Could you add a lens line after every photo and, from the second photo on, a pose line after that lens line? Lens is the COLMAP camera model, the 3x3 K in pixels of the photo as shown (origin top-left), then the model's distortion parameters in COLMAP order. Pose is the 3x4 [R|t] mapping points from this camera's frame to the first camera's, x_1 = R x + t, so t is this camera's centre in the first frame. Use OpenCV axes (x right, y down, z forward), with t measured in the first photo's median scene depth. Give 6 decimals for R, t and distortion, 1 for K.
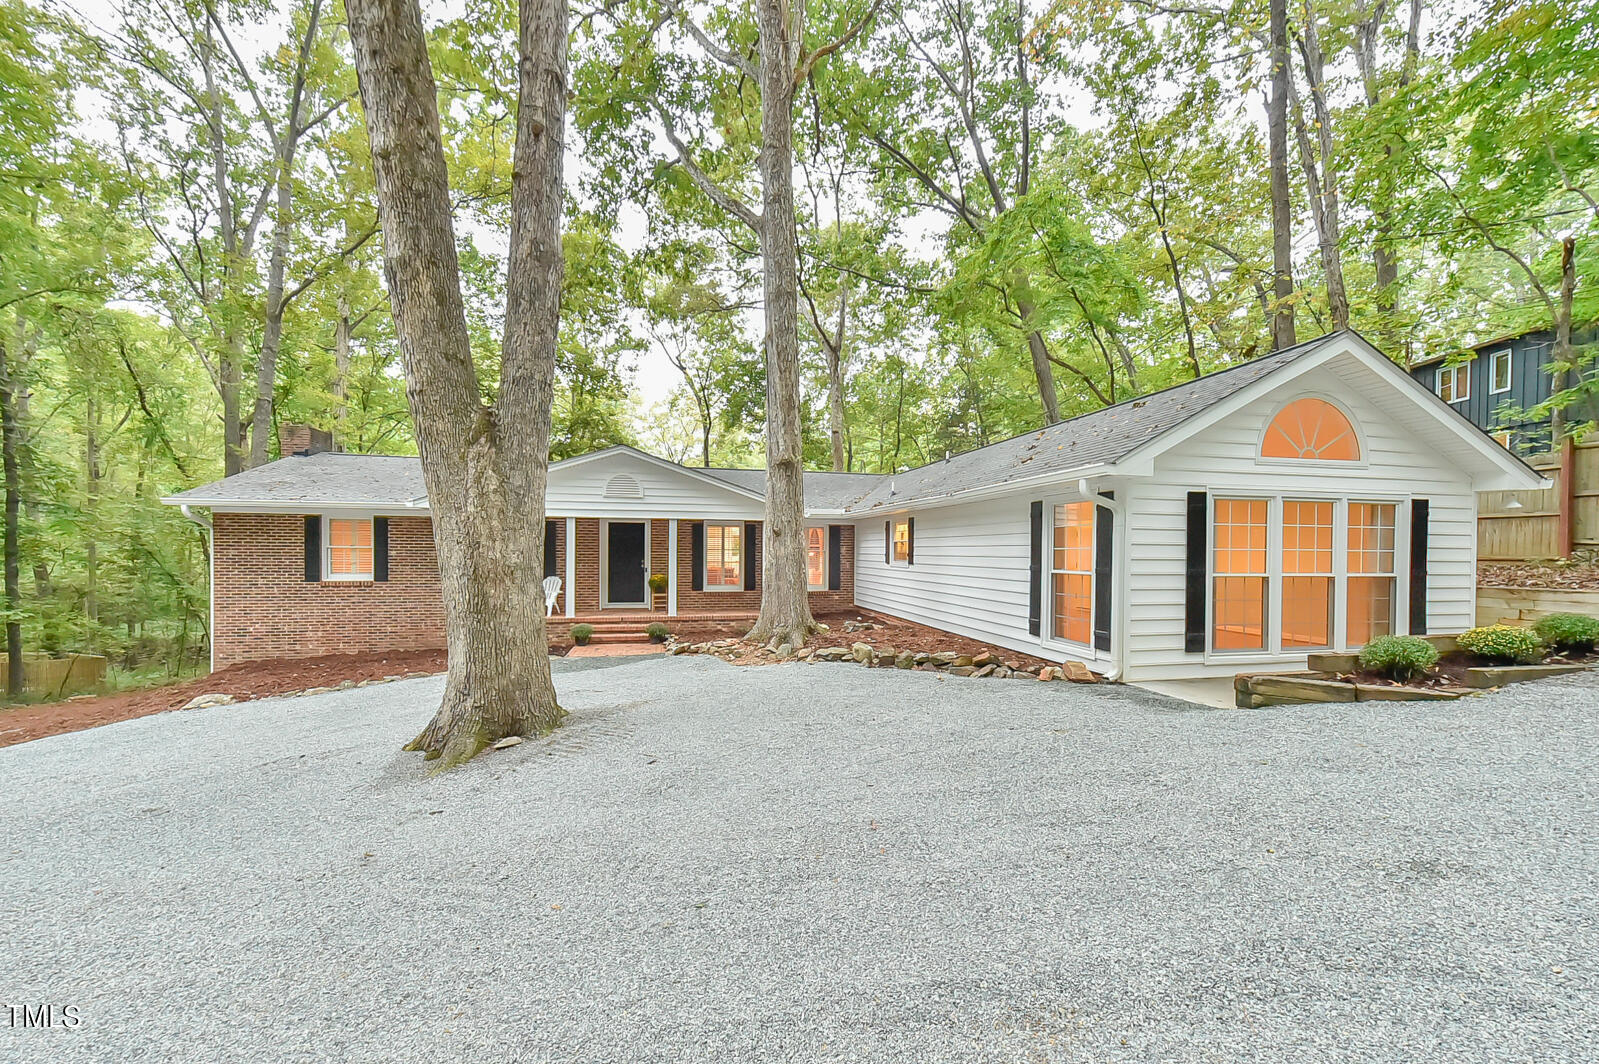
lens RADIAL K [[625.1, 0, 802.0], [0, 625.1, 540.8], [0, 0, 1]] dist [0.014457, -0.000008]
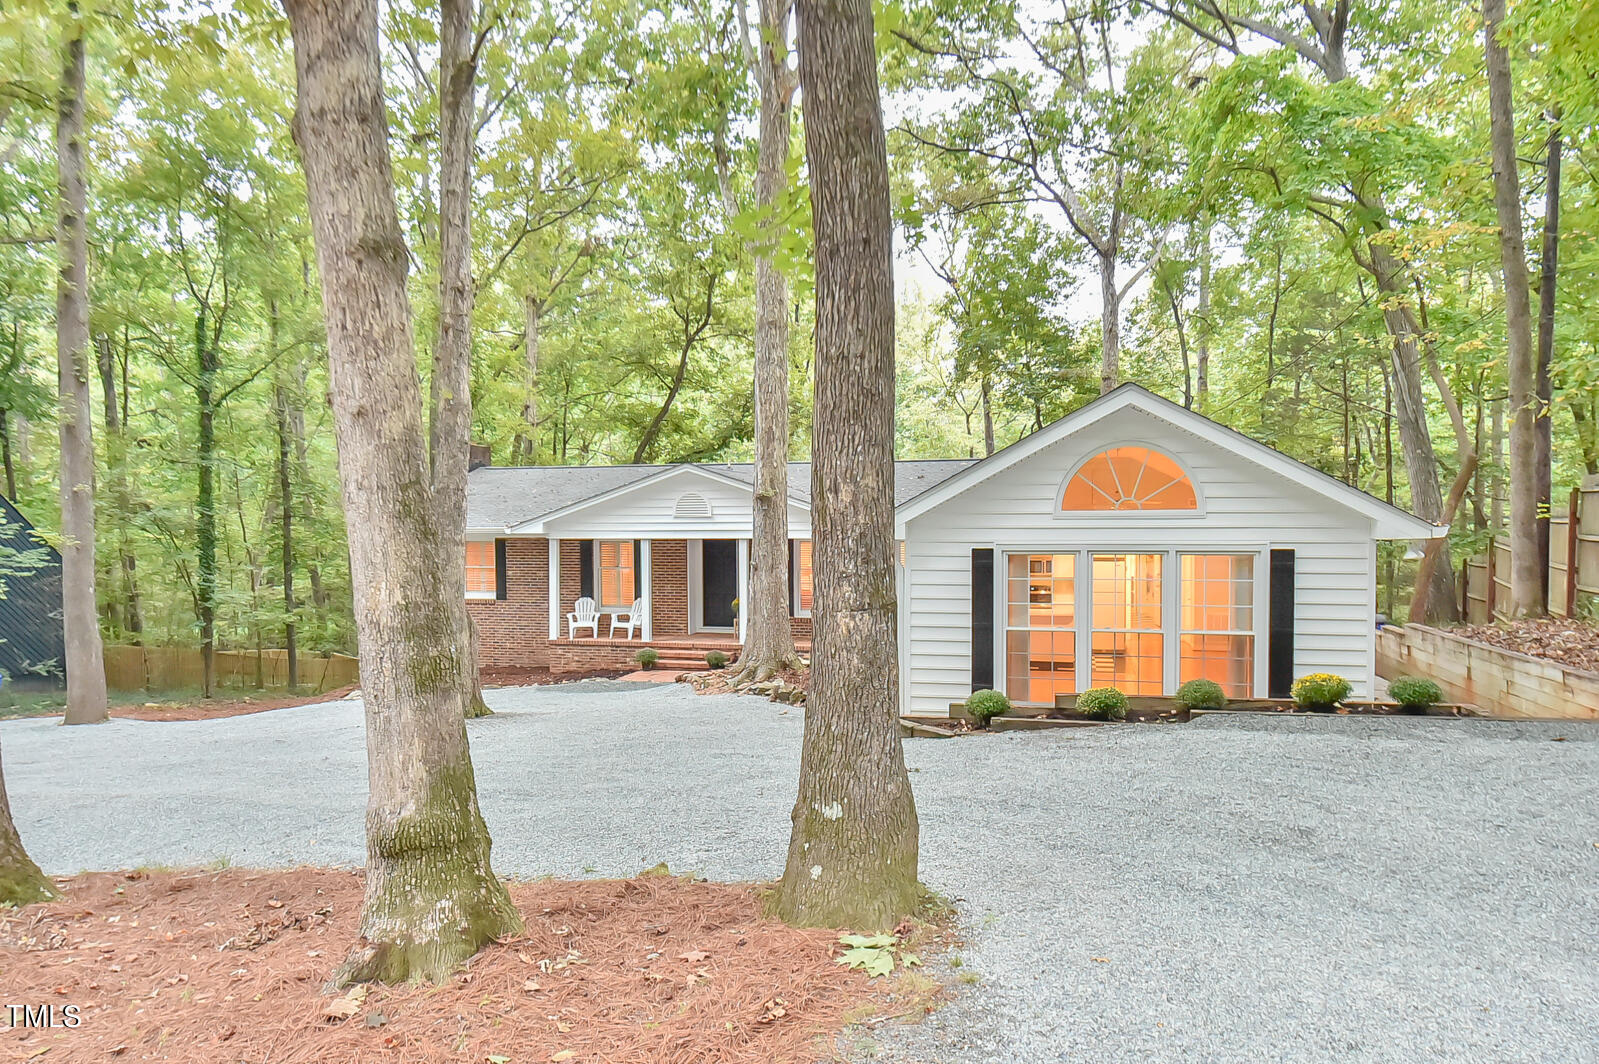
lens RADIAL K [[1059.8, 0, 799.5], [0, 1059.8, 532.0], [0, 0, 1]] dist [-0.000294, -0.000083]
pose [[0.890840, -0.007280, -0.454259, 0.739812], [0.016221, 0.999744, 0.015788, -0.088040], [0.454027, -0.021433, 0.890730, -0.449726]]
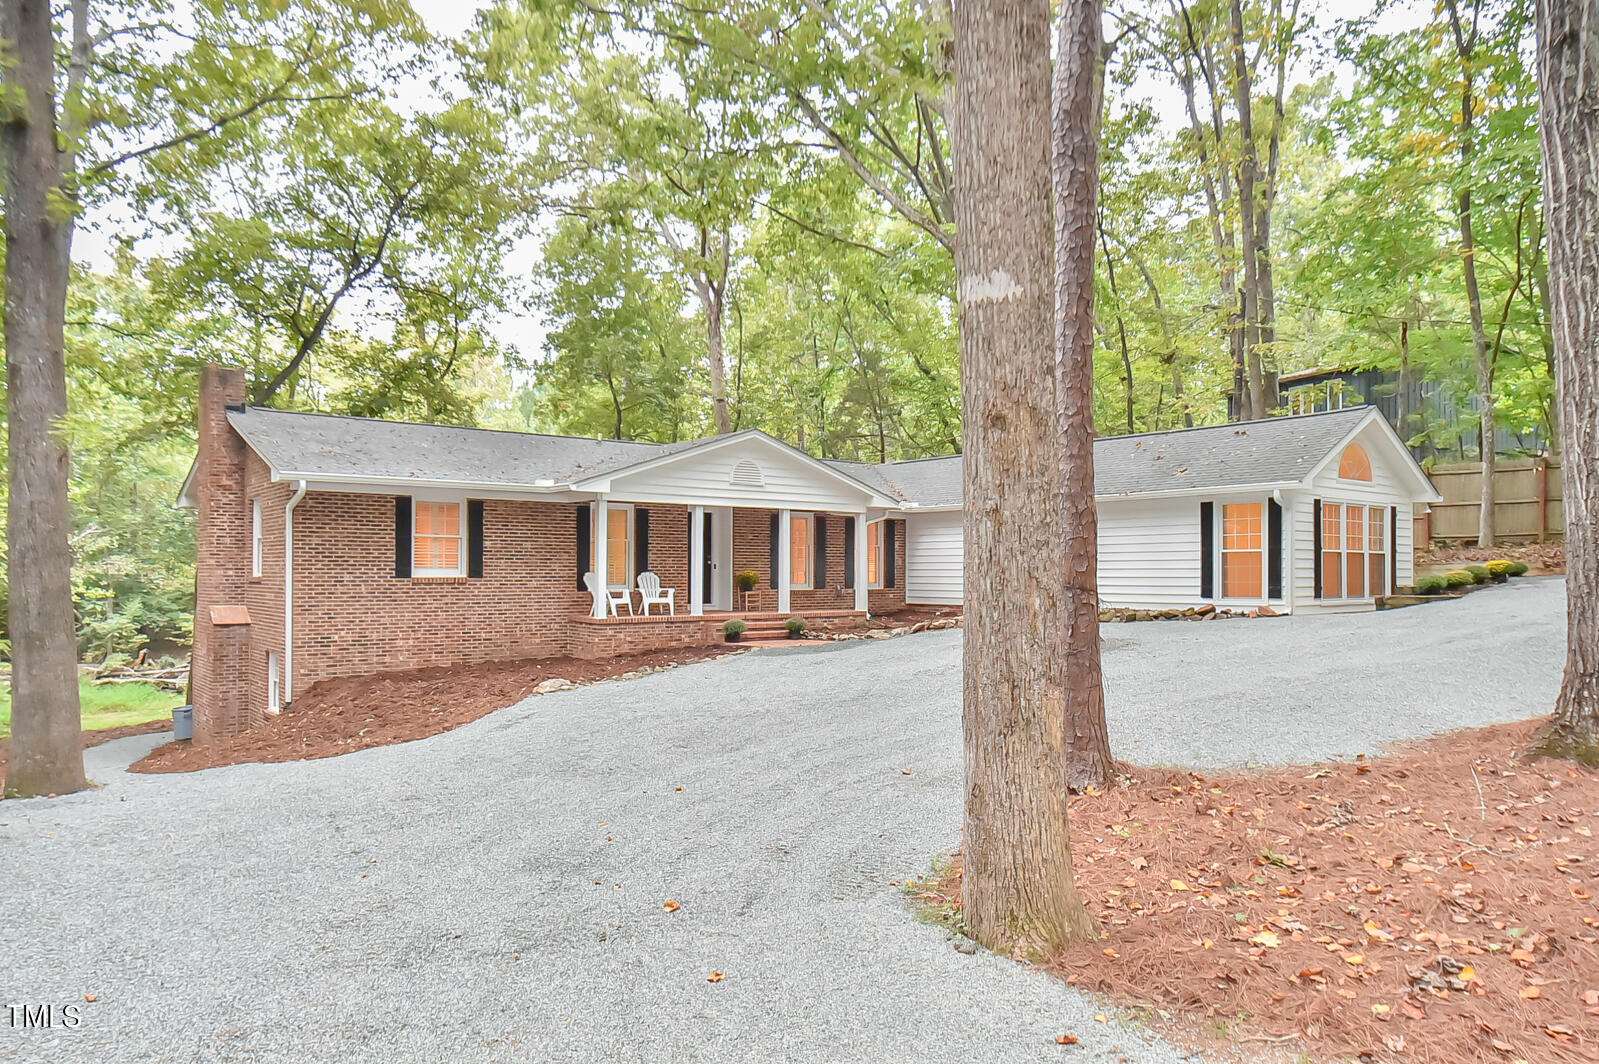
lens RADIAL K [[1059.8, 0, 799.5], [0, 1059.8, 532.0], [0, 0, 1]] dist [-0.000294, -0.000083]
pose [[0.897299, 0.010664, 0.441295, -1.132742], [-0.000729, 0.999743, -0.022677, 0.044698], [-0.441424, 0.020027, 0.897075, -0.548111]]
